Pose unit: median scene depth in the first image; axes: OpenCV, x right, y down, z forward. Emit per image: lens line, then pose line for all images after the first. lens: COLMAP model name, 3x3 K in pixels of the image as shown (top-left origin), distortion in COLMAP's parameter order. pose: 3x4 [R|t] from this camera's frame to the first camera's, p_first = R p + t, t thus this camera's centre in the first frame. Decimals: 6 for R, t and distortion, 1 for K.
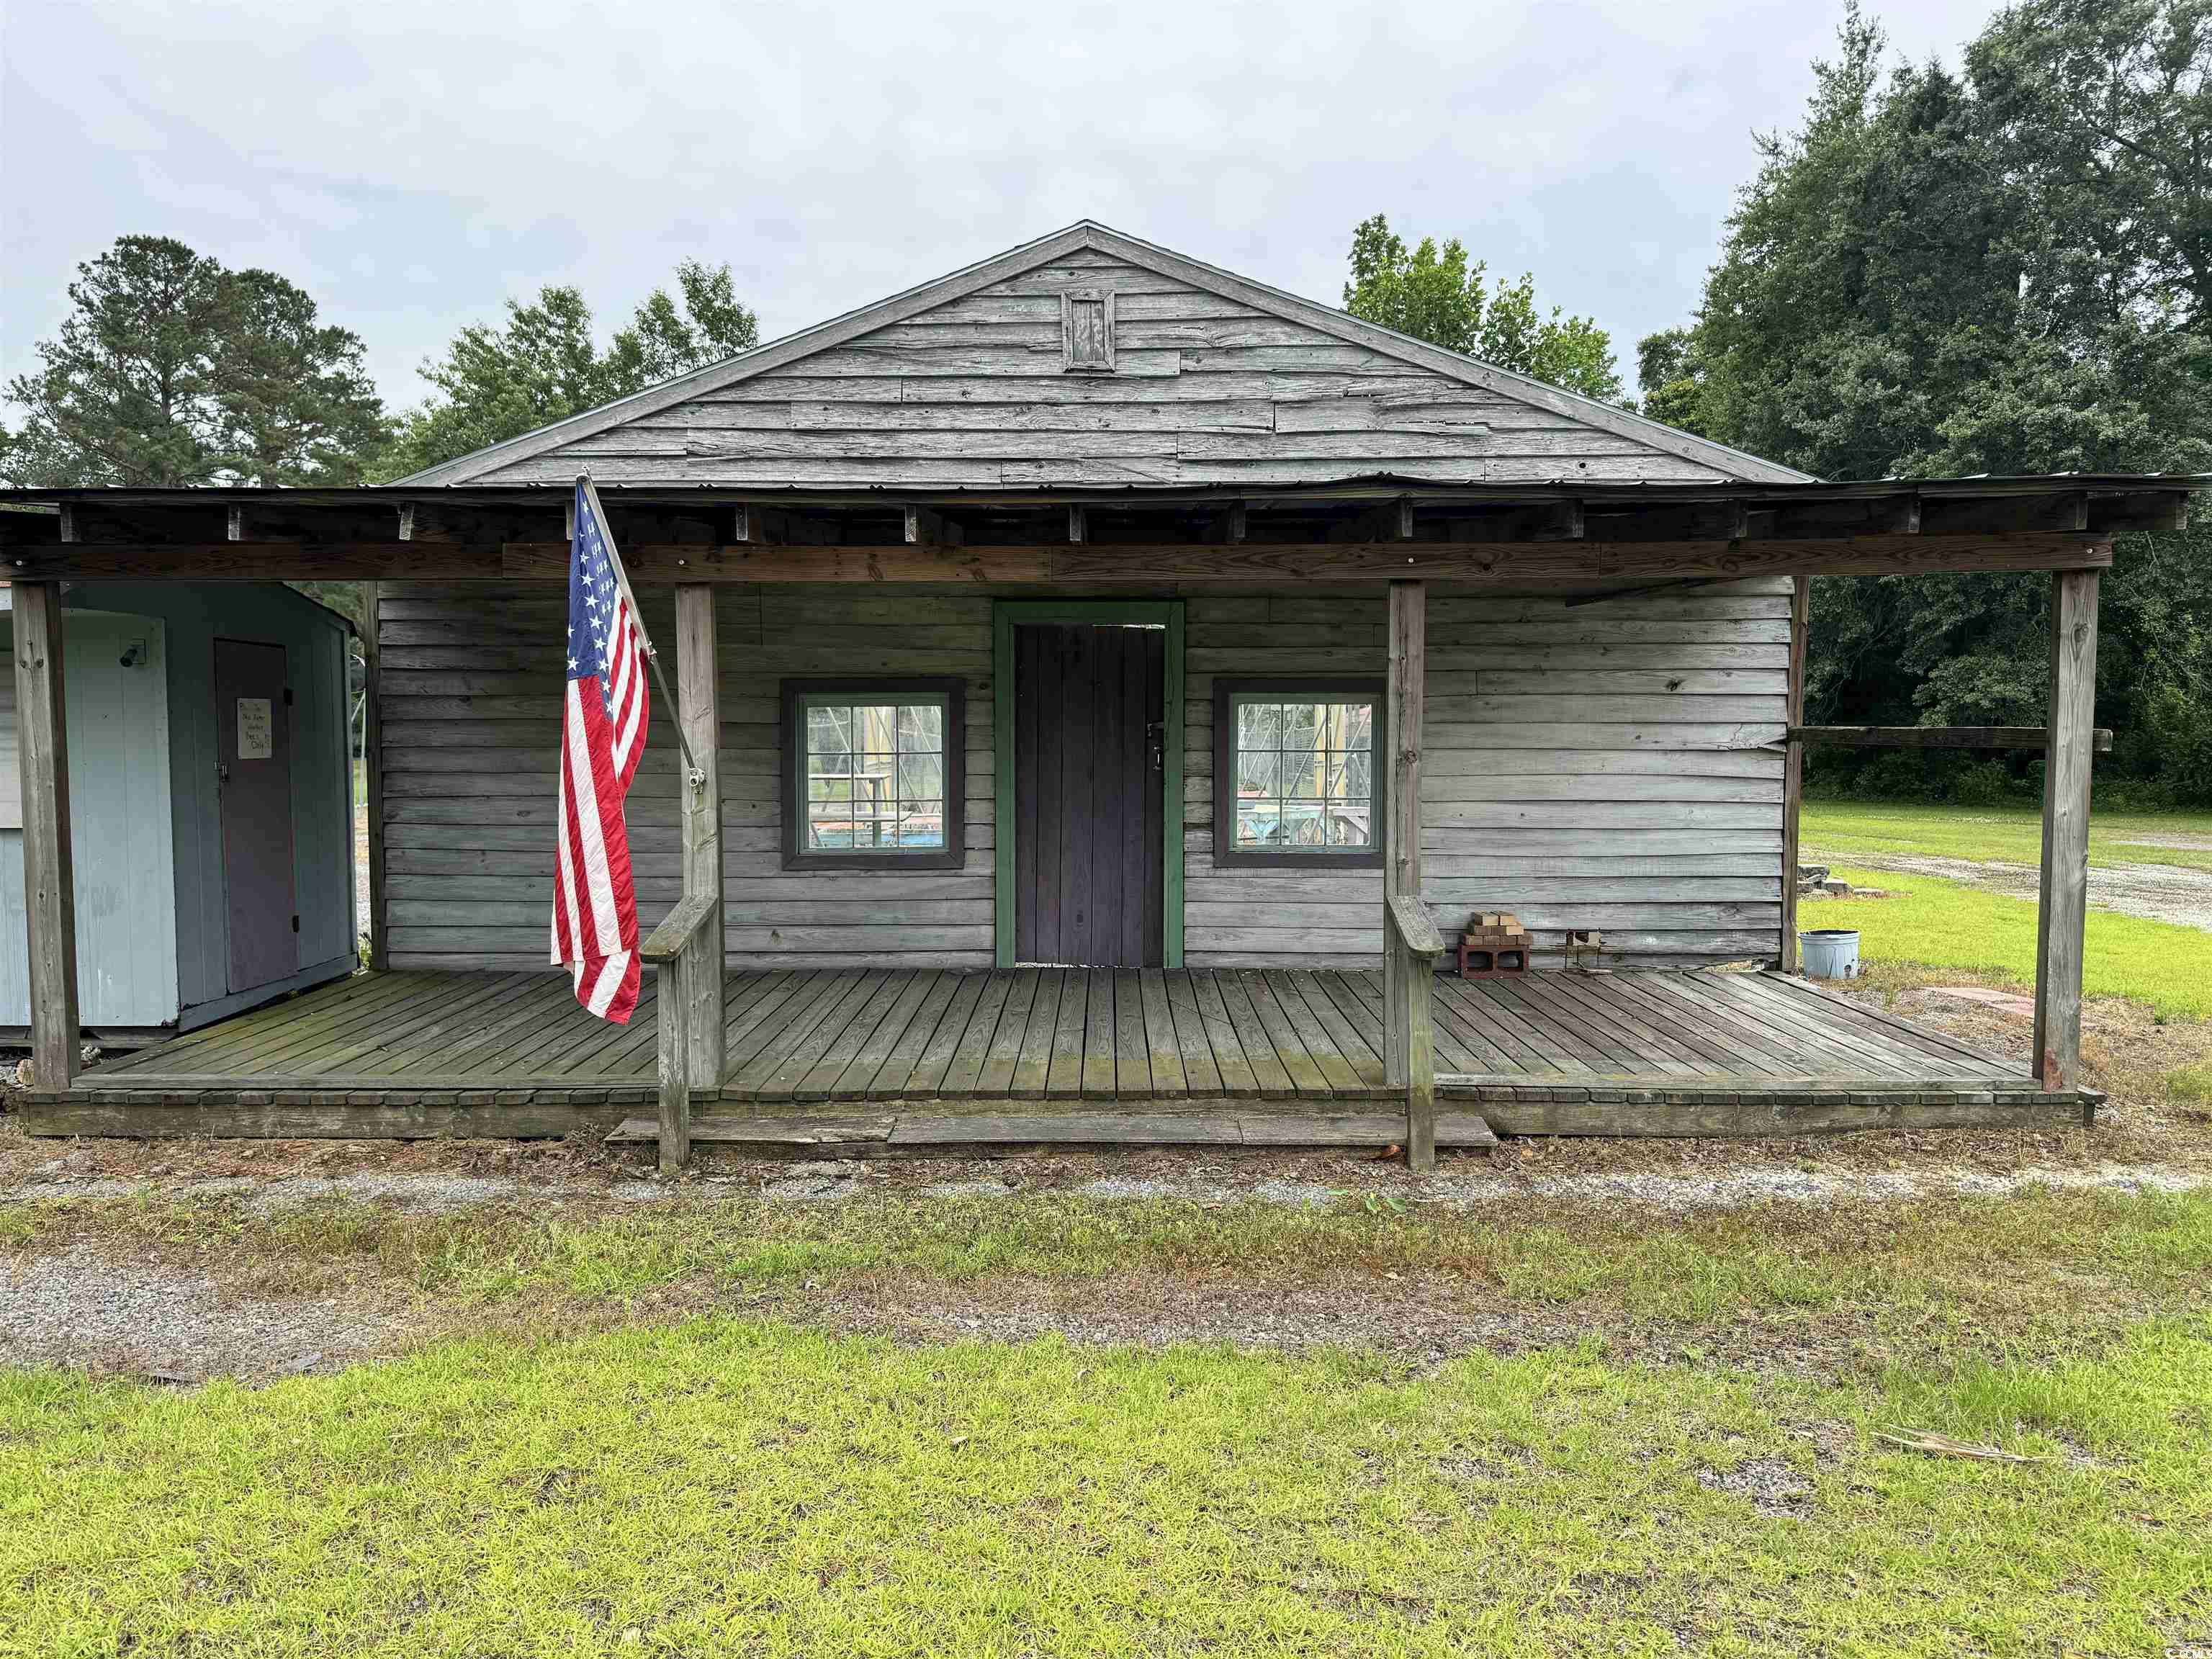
lens RADIAL K [[1552.9, 0, 1116.7], [0, 1552.9, 836.8], [0, 0, 1]] dist [0.034679, -0.058157]
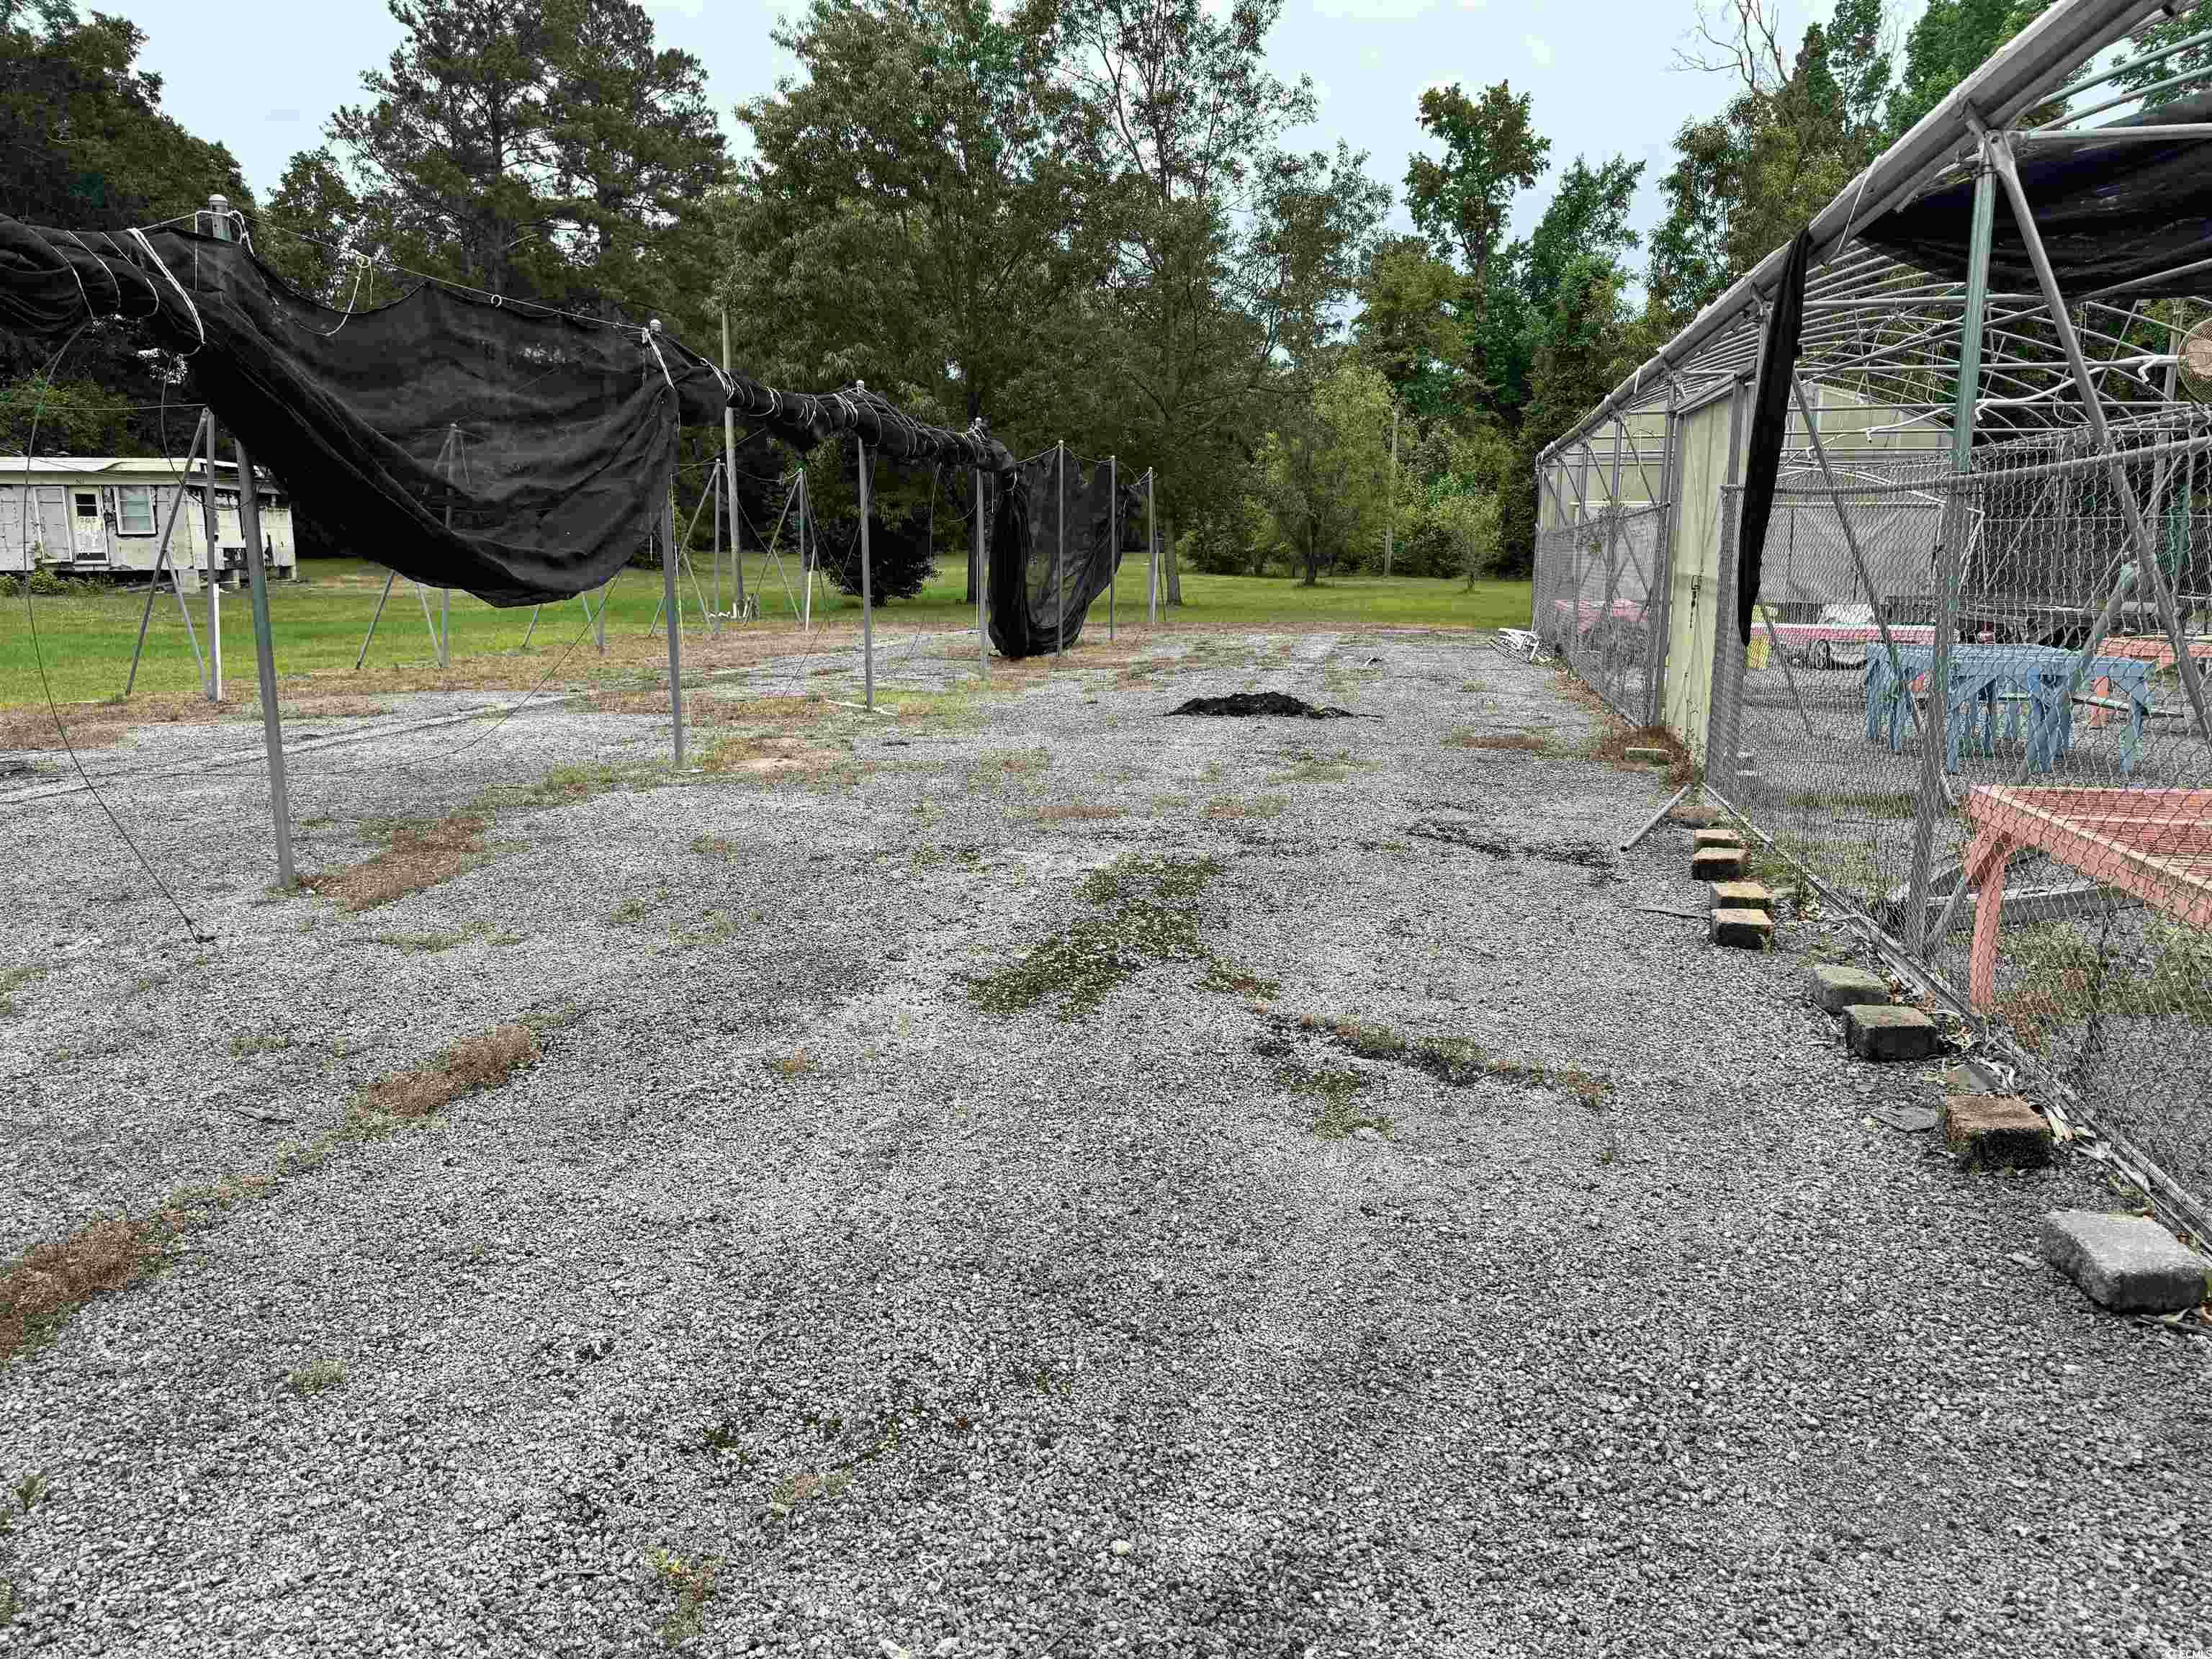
lens RADIAL K [[1542.7, 0, 1106.0], [0, 1542.7, 829.5], [0, 0, 1]] dist [0.029619, -0.022429]
pose [[0.979414, 0.042923, -0.197247, -0.570612], [-0.017694, 0.991626, 0.127926, -0.063163], [0.201087, -0.121802, 0.971971, 1.164711]]
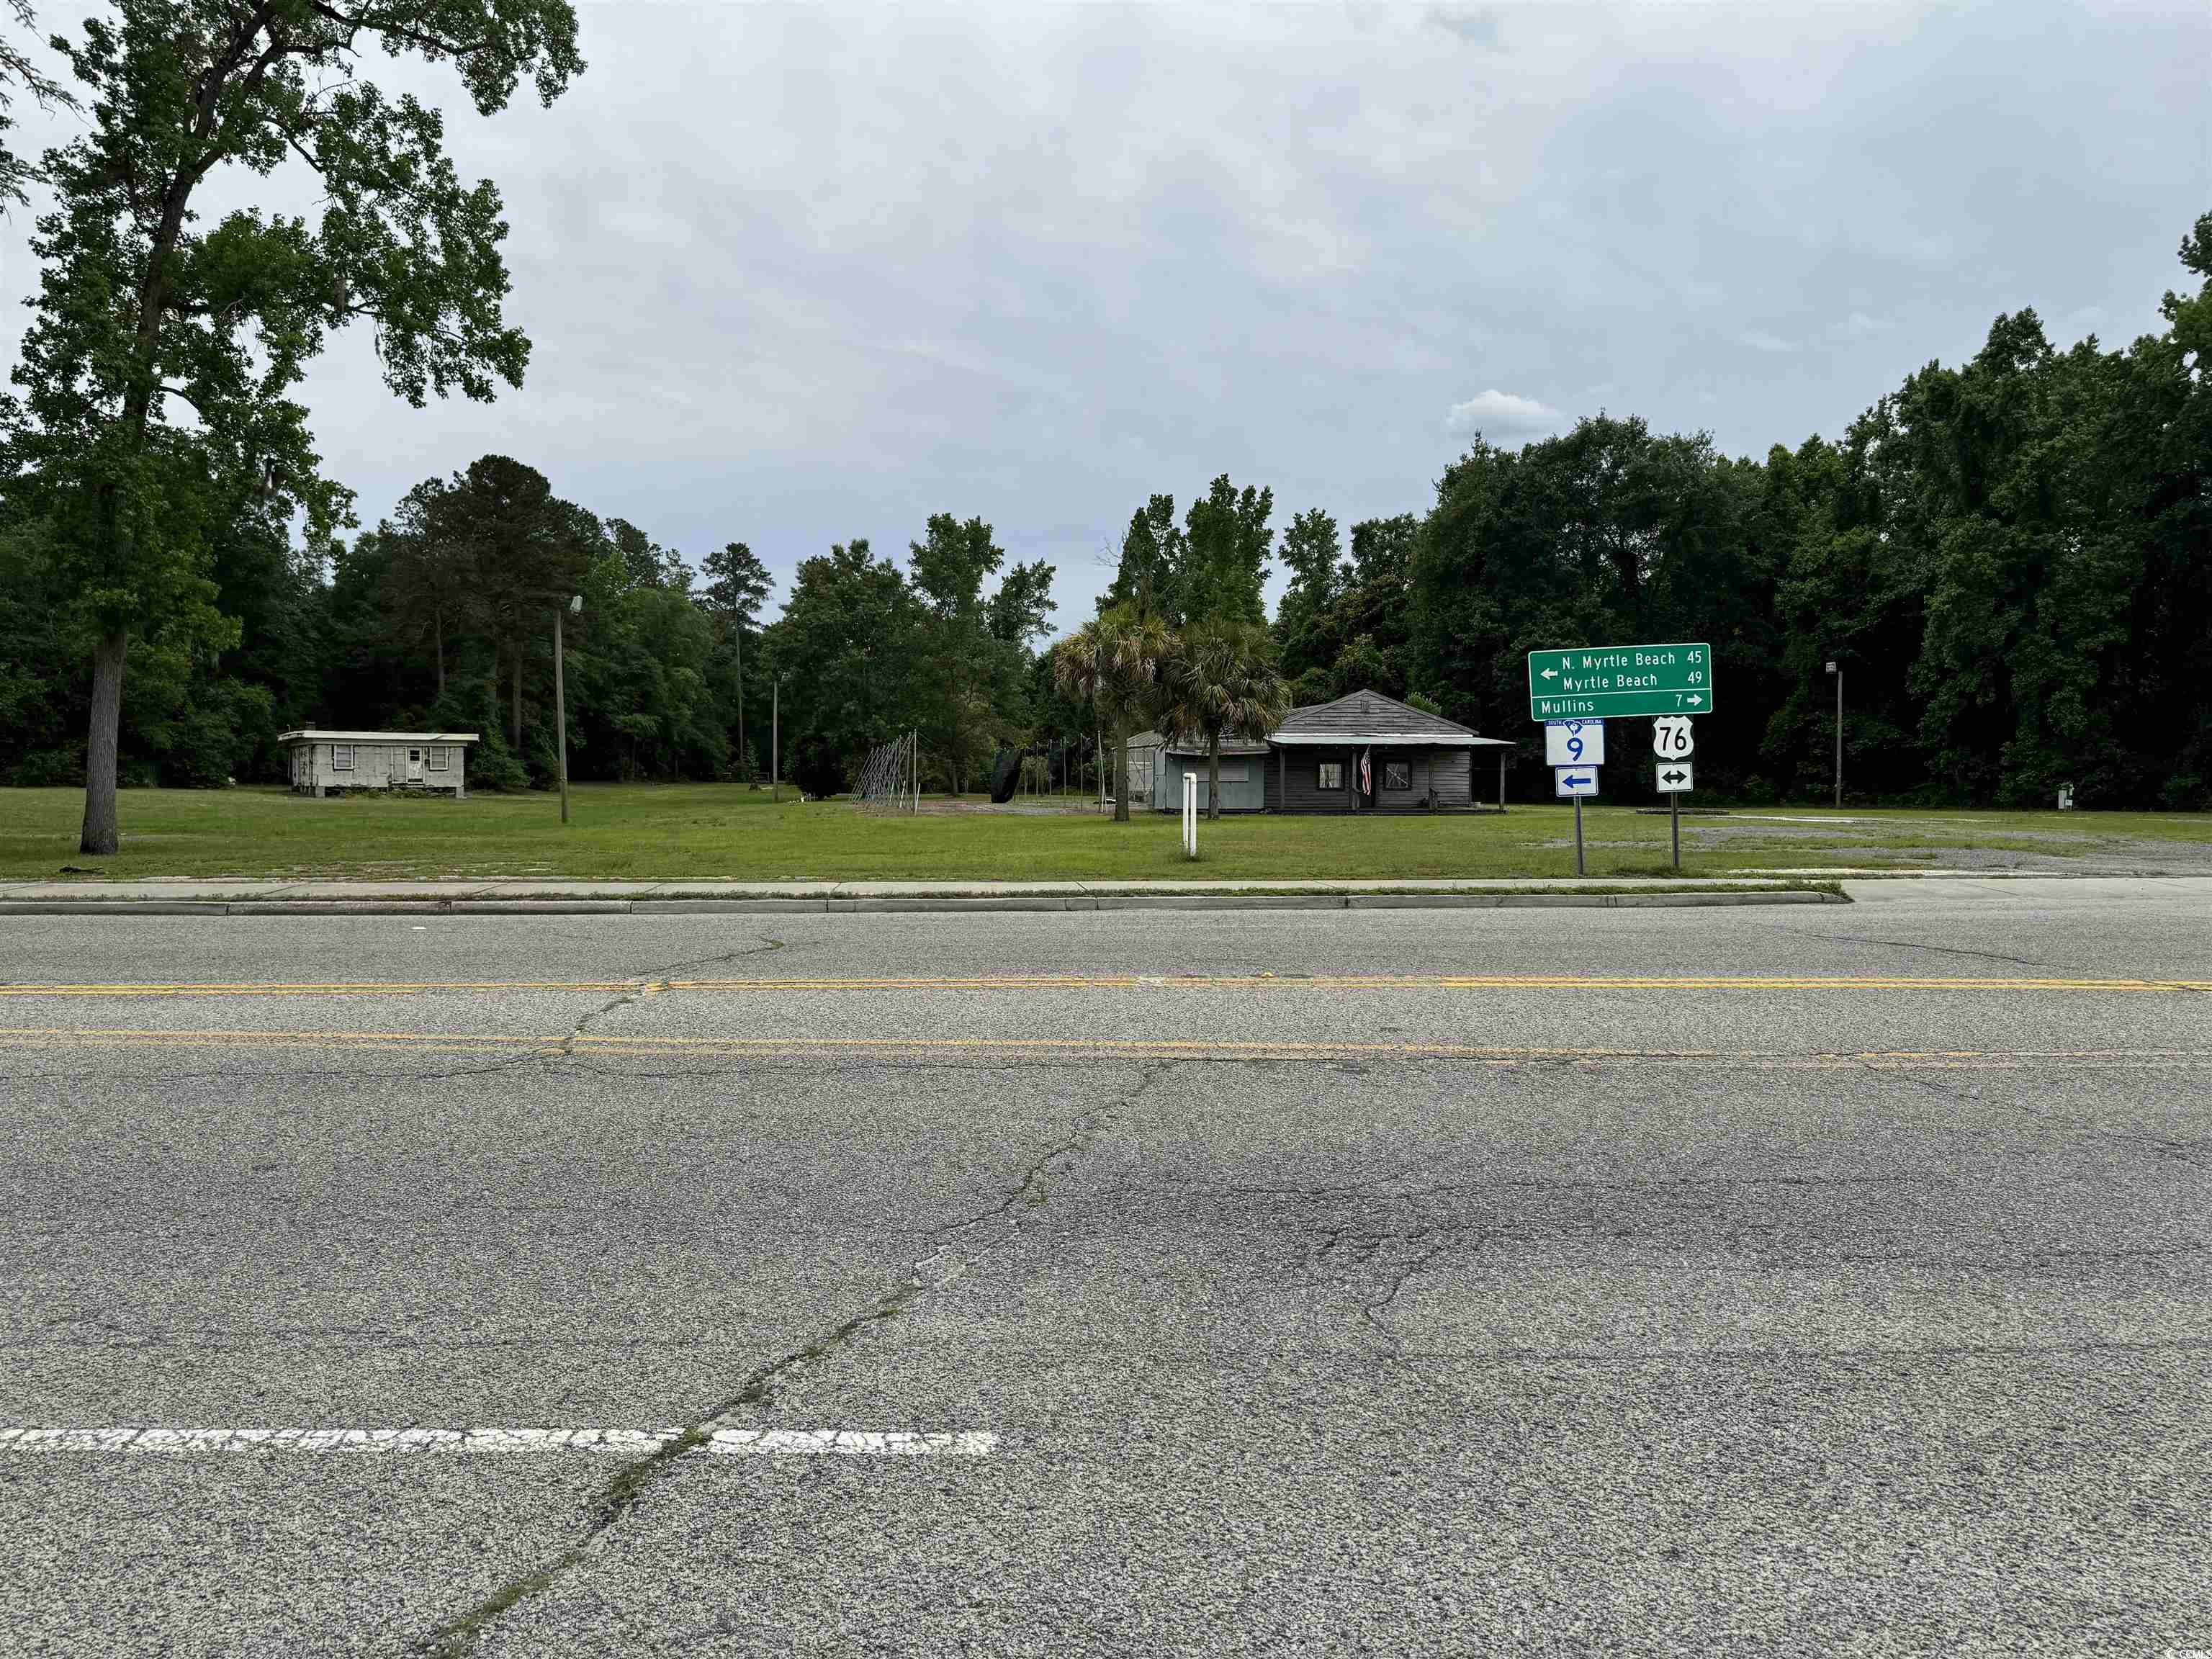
lens RADIAL K [[1556.9, 0, 1100.7], [0, 1556.9, 829.2], [0, 0, 1]] dist [0.100117, -0.150158]
pose [[0.979571, 0.000738, 0.201099, -2.307524], [0.005492, 0.999522, -0.030420, 0.376288], [-0.201025, 0.030903, 0.979098, -4.884006]]
